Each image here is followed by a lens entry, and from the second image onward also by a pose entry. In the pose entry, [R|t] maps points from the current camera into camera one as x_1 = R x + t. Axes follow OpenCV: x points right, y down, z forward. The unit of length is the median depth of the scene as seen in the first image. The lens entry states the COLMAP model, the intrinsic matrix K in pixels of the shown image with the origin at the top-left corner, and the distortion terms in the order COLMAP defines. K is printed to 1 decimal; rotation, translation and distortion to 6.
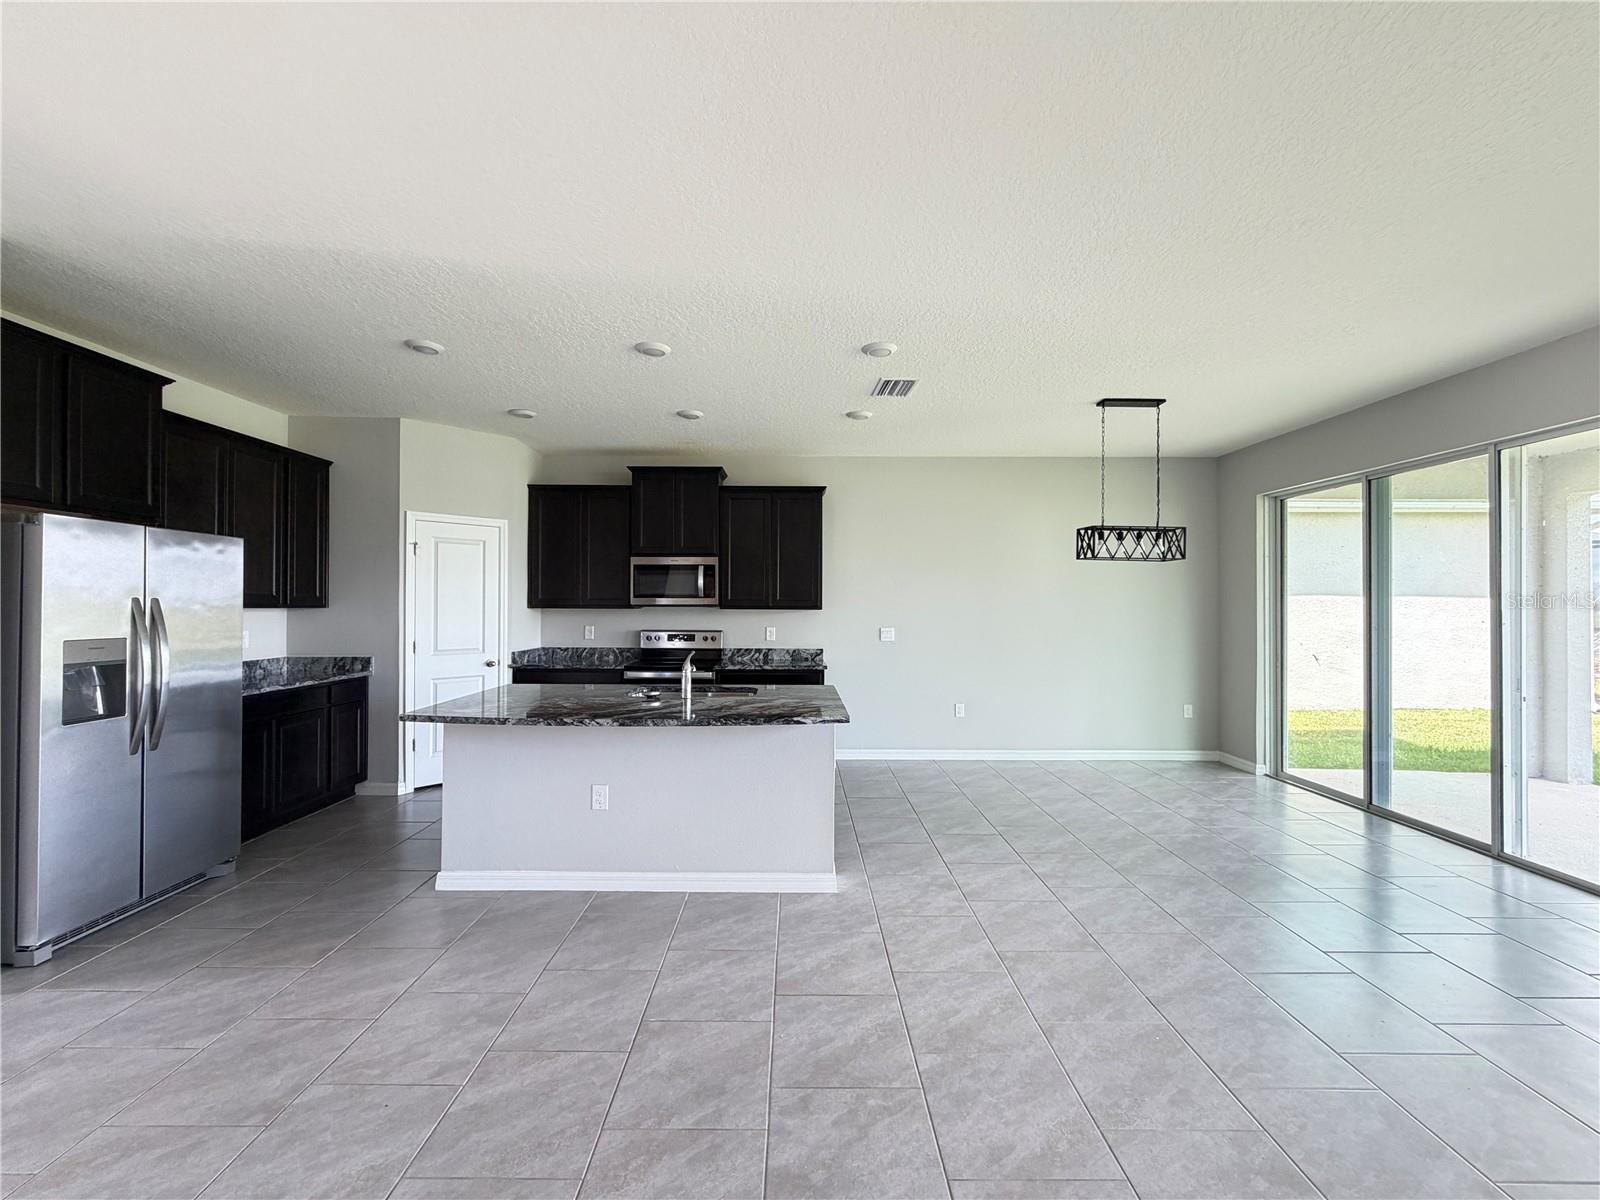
lens RADIAL K [[641.1, 0, 792.9], [0, 641.1, 599.1], [0, 0, 1]] dist [0.001467, -0.000036]
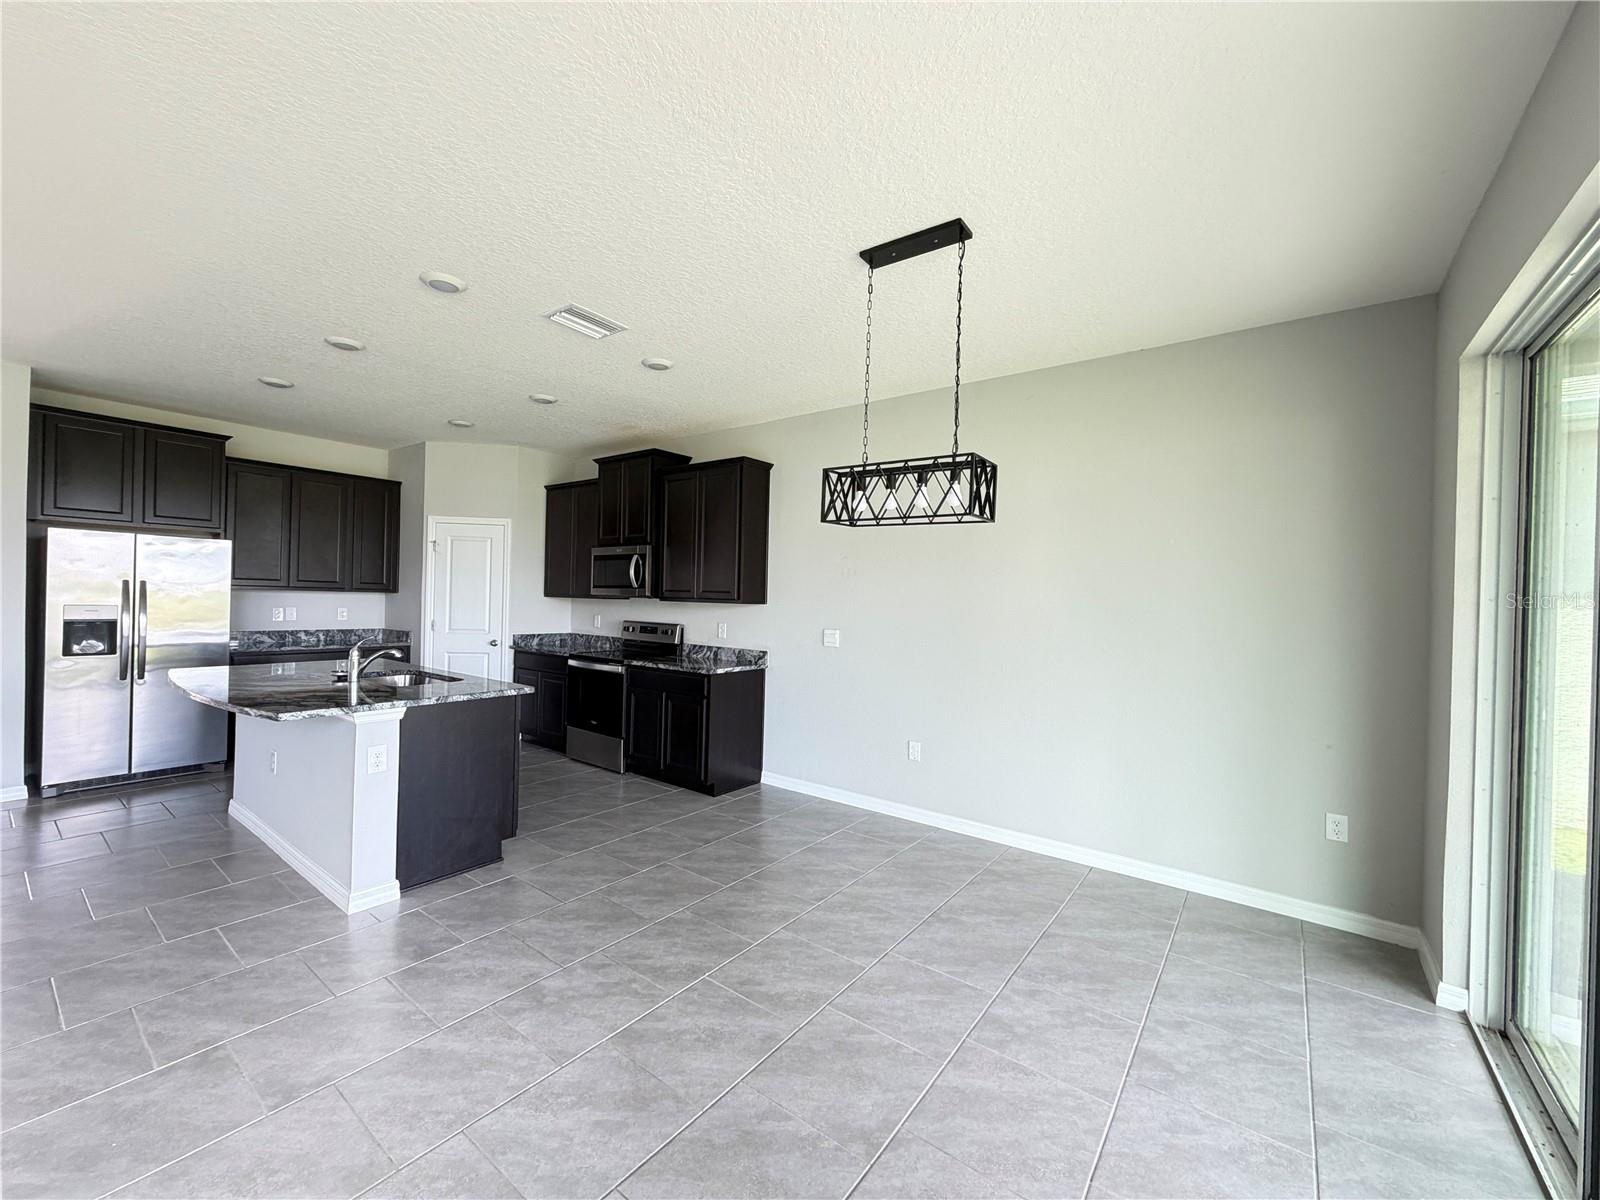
lens RADIAL K [[641.1, 0, 795.4], [0, 641.1, 595.9], [0, 0, 1]] dist [0.001467, -0.000036]
pose [[0.796165, 0.013354, -0.604932, 0.763239], [-0.016148, 0.999869, 0.000819, 0.005852], [0.604864, 0.009117, 0.796277, 0.468135]]
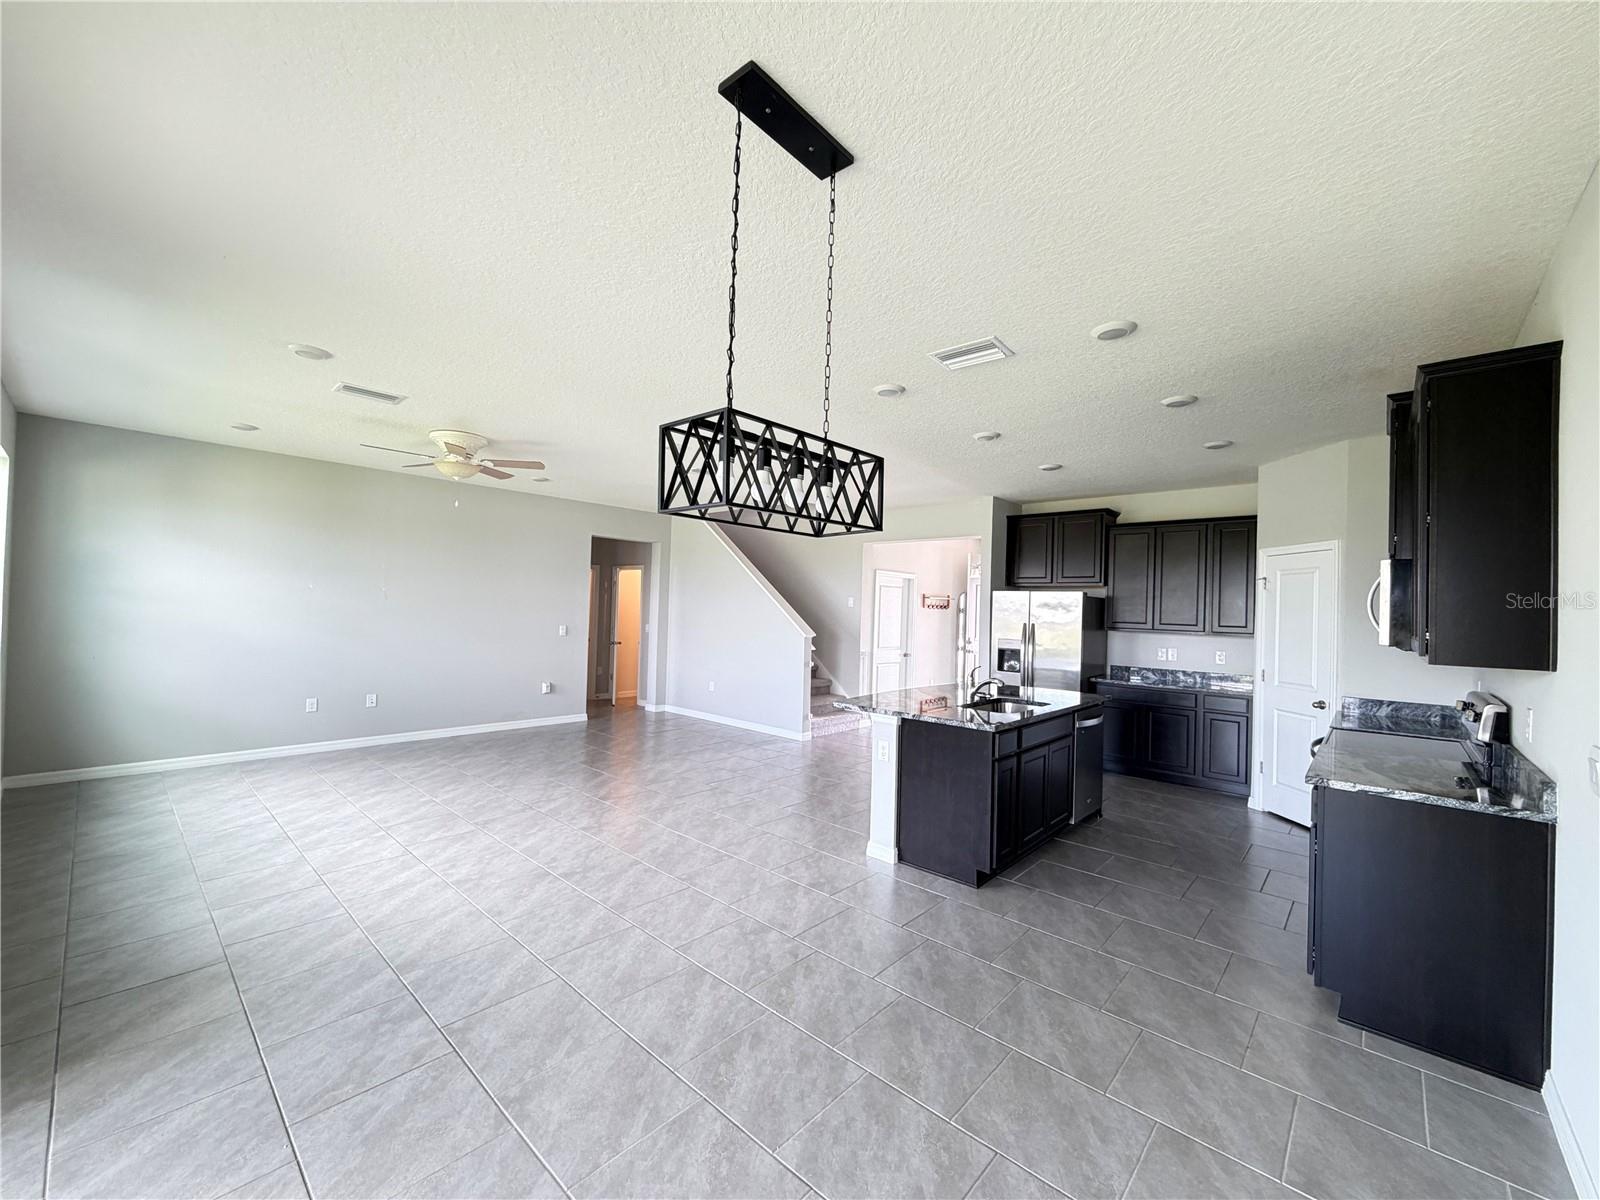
lens RADIAL K [[641.1, 0, 796.1], [0, 641.1, 600.2], [0, 0, 1]] dist [0.001467, -0.000036]
pose [[-0.673021, -0.034876, -0.738801, 0.777002], [-0.026755, 0.999382, -0.022803, -0.005505], [0.739139, 0.004420, -0.673538, 1.223769]]
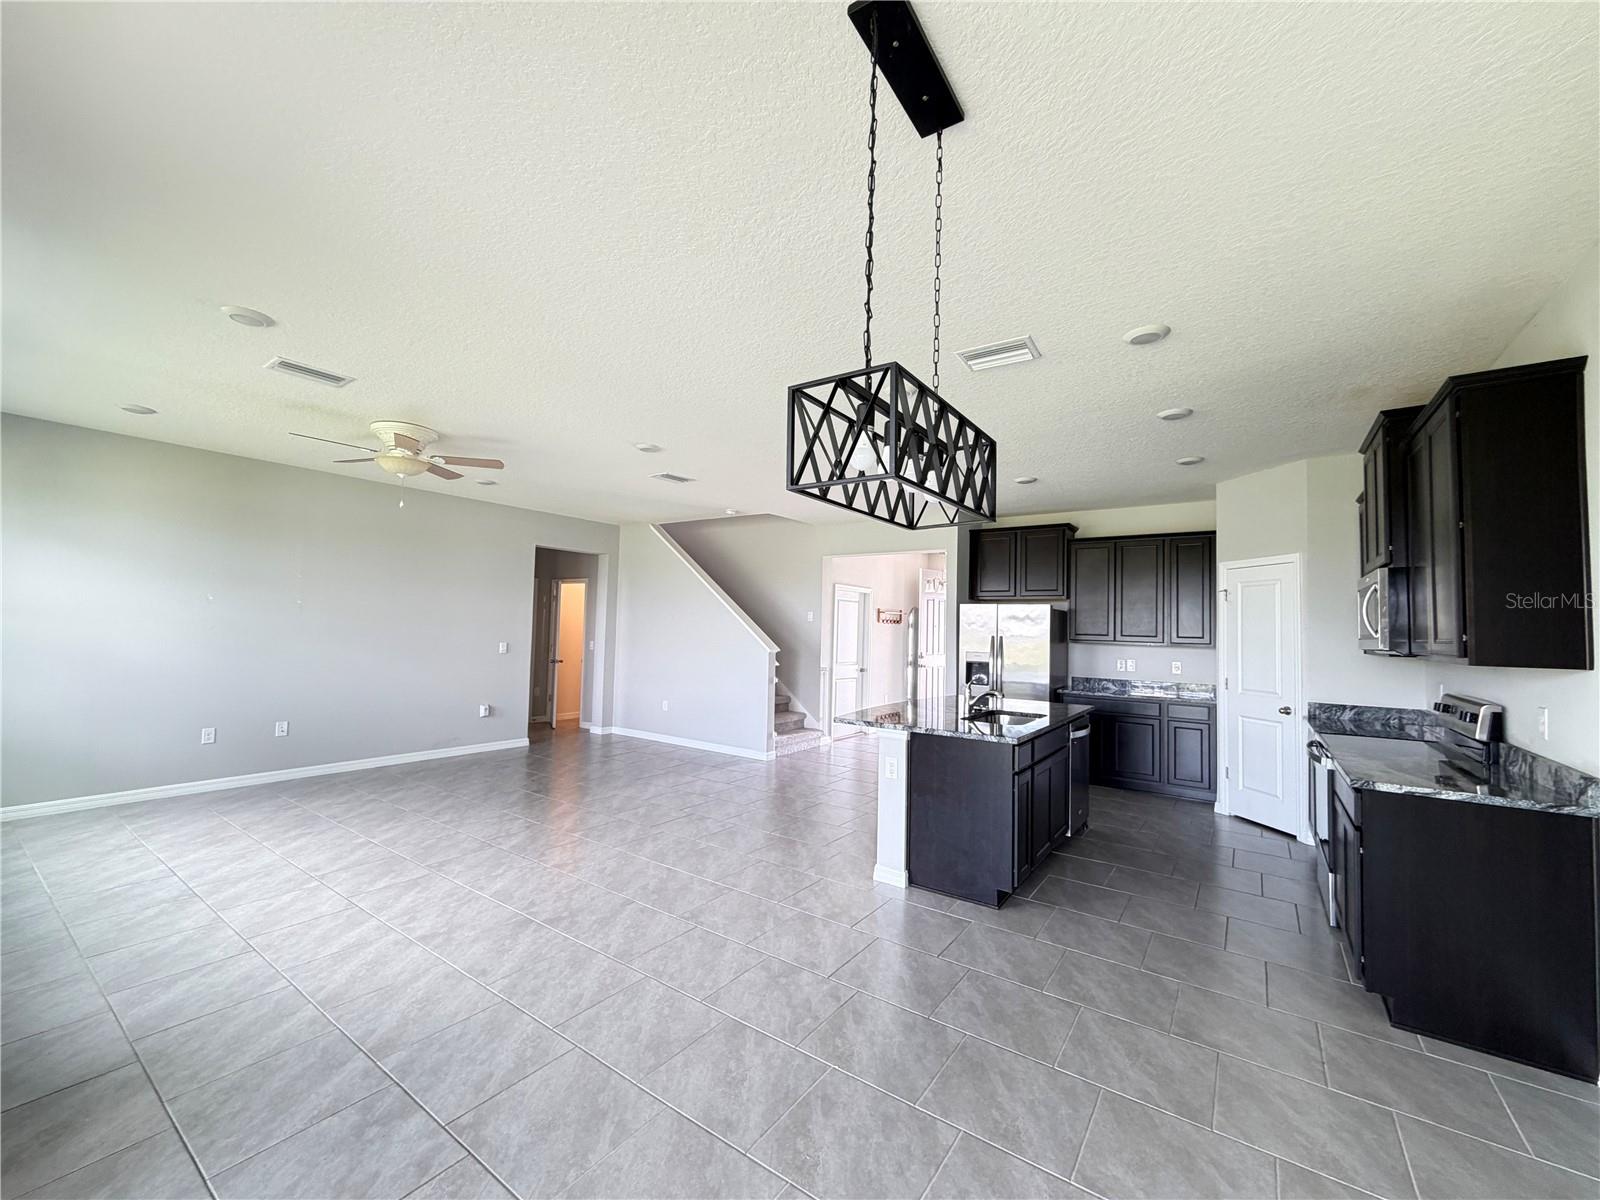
lens RADIAL K [[641.1, 0, 796.3], [0, 641.1, 600.2], [0, 0, 1]] dist [0.001467, -0.000036]
pose [[-0.576911, -0.056808, -0.814829, 0.805083], [-0.021130, 0.998283, -0.054638, 0.007415], [0.816534, -0.014304, -0.577120, 1.106838]]
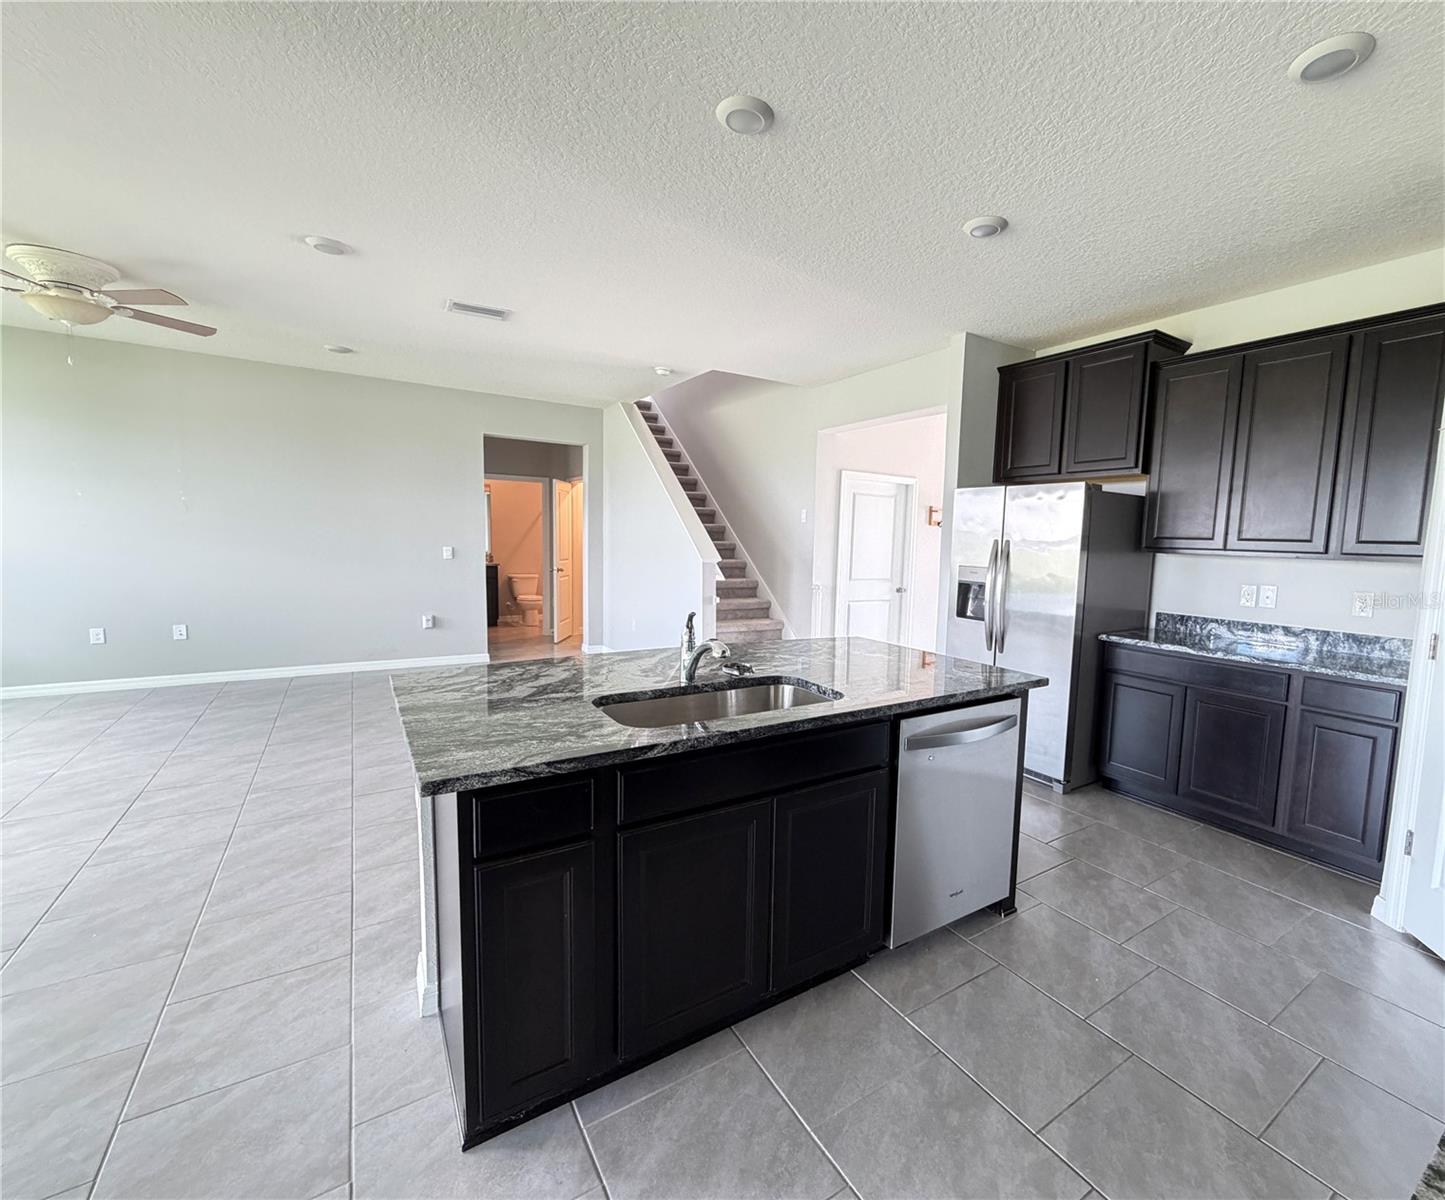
lens RADIAL K [[640.5, 0, 794.8], [0, 640.5, 600.7], [0, 0, 1]] dist [0.002016, -0.000664]
pose [[-0.823333, 0.026444, -0.566942, 0.078122], [-0.028679, 0.995699, 0.088092, 0.012874], [0.566834, 0.088789, -0.819034, 1.196302]]
